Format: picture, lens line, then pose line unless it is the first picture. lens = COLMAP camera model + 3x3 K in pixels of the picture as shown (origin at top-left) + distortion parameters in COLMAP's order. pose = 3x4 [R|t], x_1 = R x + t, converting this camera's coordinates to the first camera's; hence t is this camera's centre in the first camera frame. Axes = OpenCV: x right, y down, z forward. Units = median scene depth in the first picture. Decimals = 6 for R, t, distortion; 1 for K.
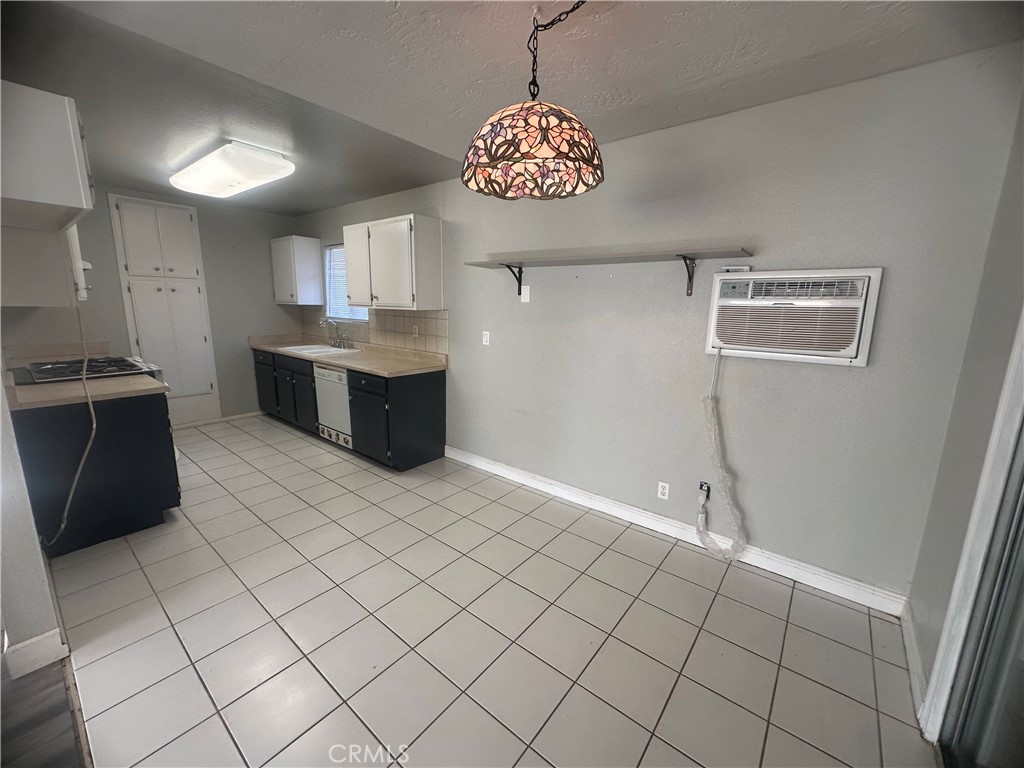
lens RADIAL K [[410.2, 0, 512.6], [0, 410.2, 383.0], [0, 0, 1]] dist [-0.005551, 0.001207]
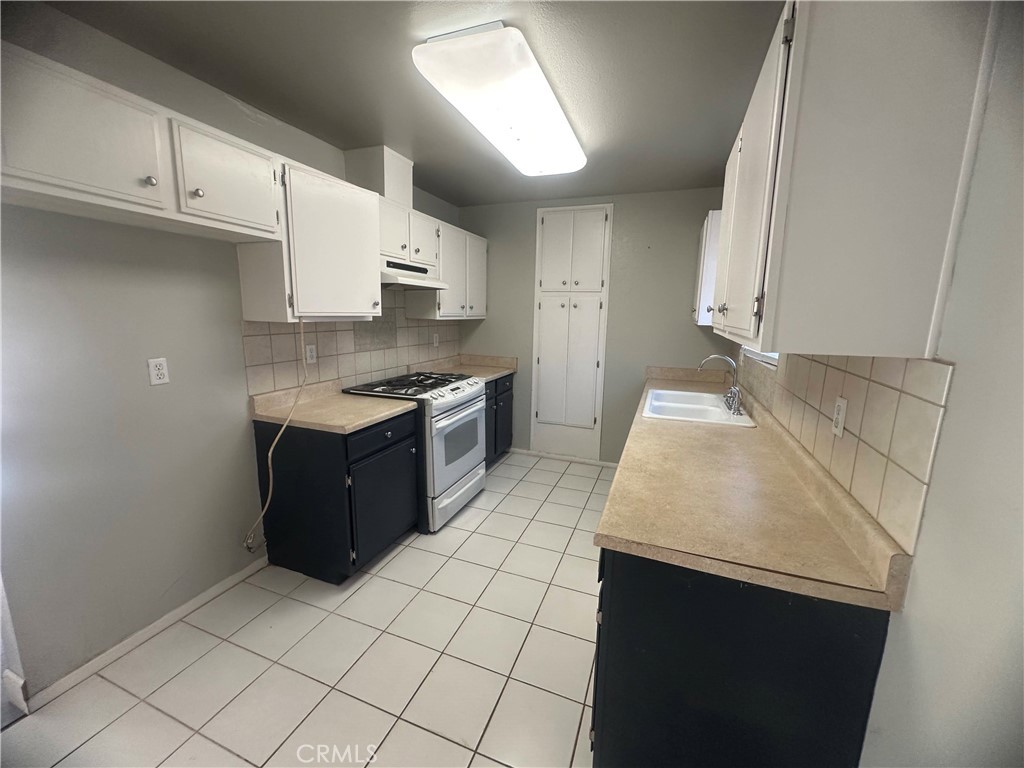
lens RADIAL K [[410.2, 0, 511.1], [0, 410.2, 380.9], [0, 0, 1]] dist [-0.005551, 0.001207]
pose [[0.301070, 0.145715, -0.942403, -0.025485], [-0.195993, 0.976613, 0.088391, -0.139715], [0.933243, 0.158093, 0.322588, 0.705108]]
